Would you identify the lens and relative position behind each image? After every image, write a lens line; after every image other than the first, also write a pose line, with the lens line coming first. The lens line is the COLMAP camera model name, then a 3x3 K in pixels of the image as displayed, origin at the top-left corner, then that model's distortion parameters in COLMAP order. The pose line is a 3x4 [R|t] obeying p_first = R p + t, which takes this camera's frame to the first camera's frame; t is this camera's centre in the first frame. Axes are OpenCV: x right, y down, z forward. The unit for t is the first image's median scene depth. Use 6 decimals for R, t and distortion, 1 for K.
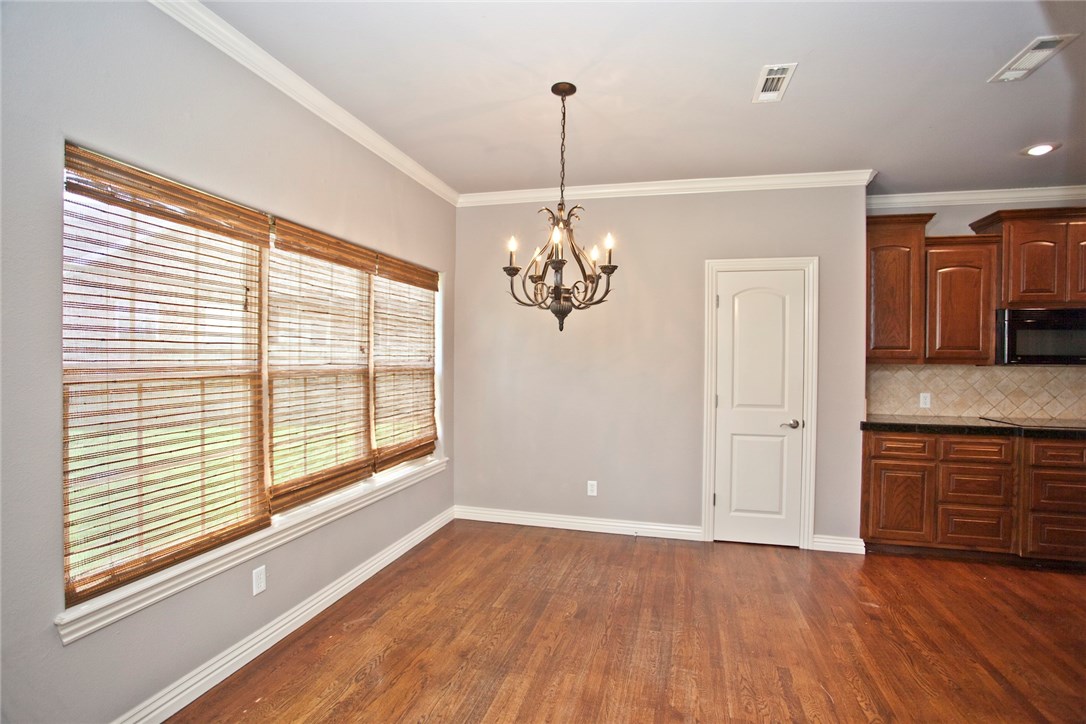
lens RADIAL K [[536.7, 0, 549.0], [0, 536.7, 361.1], [0, 0, 1]] dist [-0.093778, 0.048503]
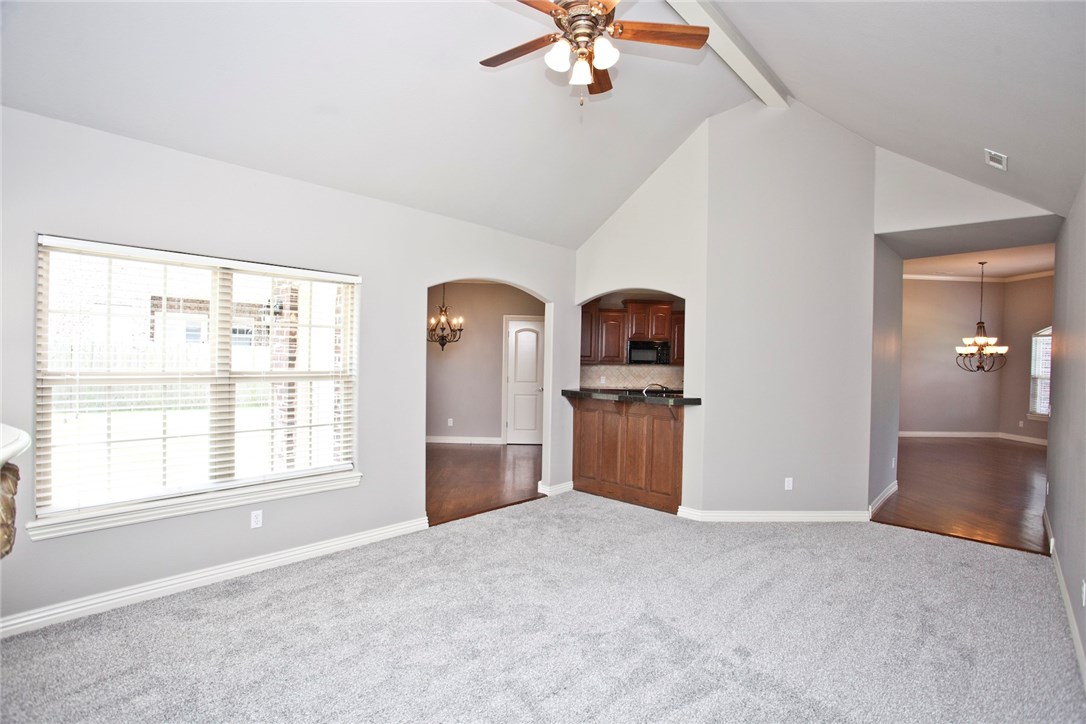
lens RADIAL K [[536.7, 0, 549.0], [0, 536.7, 361.1], [0, 0, 1]] dist [-0.093778, 0.048503]
pose [[0.959834, 0.009120, 0.280420, -0.209163], [-0.011761, 0.999901, 0.007737, -0.030825], [-0.280322, -0.010724, 0.959846, -1.675875]]
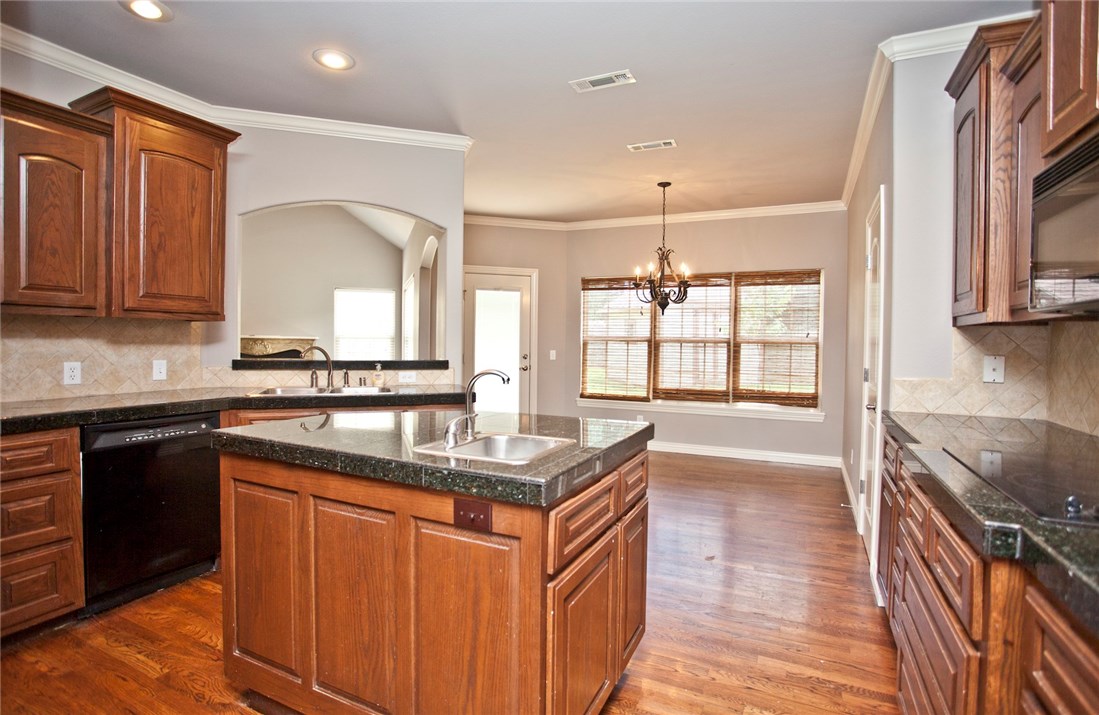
lens RADIAL K [[530.5, 0, 551.4], [0, 530.5, 347.9], [0, 0, 1]] dist [-0.054986, 0.000338]
pose [[-0.206456, 0.018815, -0.978275, 1.796753], [-0.016918, 0.999597, 0.022796, 0.010799], [0.978310, 0.021257, -0.206054, 0.944252]]
